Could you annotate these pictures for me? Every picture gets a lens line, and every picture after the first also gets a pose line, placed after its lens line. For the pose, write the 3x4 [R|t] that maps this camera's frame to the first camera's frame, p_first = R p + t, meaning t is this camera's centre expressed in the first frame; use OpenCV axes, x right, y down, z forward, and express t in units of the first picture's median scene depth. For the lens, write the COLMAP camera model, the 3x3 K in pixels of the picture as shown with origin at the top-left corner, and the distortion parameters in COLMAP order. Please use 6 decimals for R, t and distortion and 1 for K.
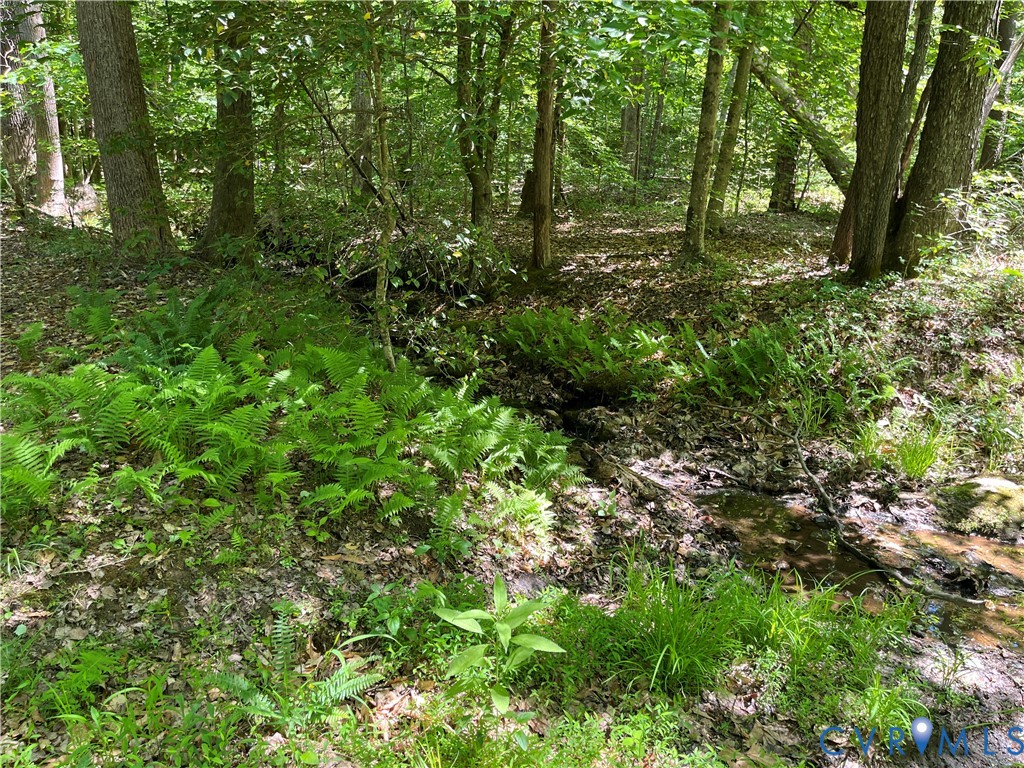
lens RADIAL K [[774.5, 0, 512.6], [0, 774.5, 384.0], [0, 0, 1]] dist [0.000168, 0.000004]
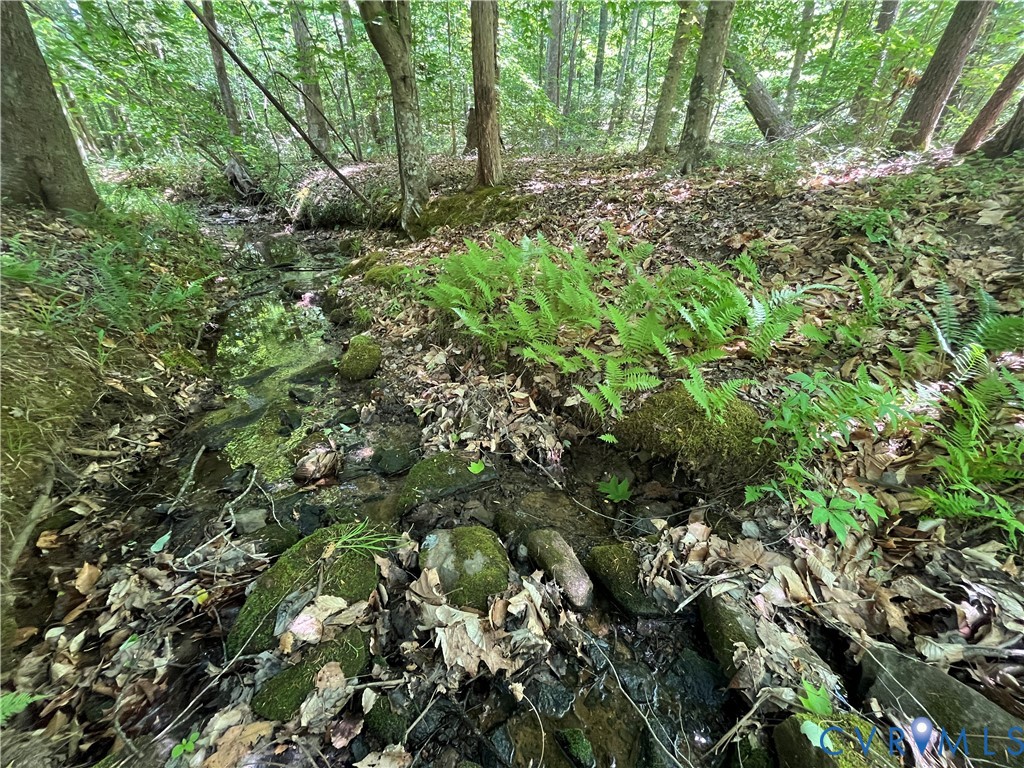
lens RADIAL K [[409.1, 0, 512.6], [0, 409.1, 382.6], [0, 0, 1]] dist [-0.003541, -0.000200]
pose [[0.994412, -0.077138, 0.072069, 0.018003], [0.058214, 0.970200, 0.235208, -0.064770], [-0.088065, -0.229699, 0.969269, 0.665833]]
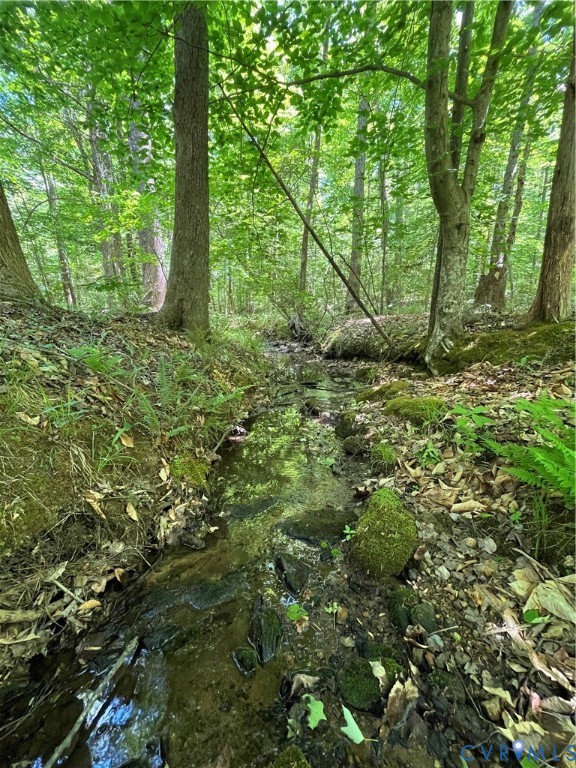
lens RADIAL K [[306.8, 0, 288.0], [0, 306.8, 385.2], [0, 0, 1]] dist [-0.003541, -0.000200]
pose [[0.892435, 0.065644, -0.446375, -0.048450], [-0.098953, 0.993748, -0.051695, -0.074994], [0.440191, 0.090304, 0.893352, 0.809475]]
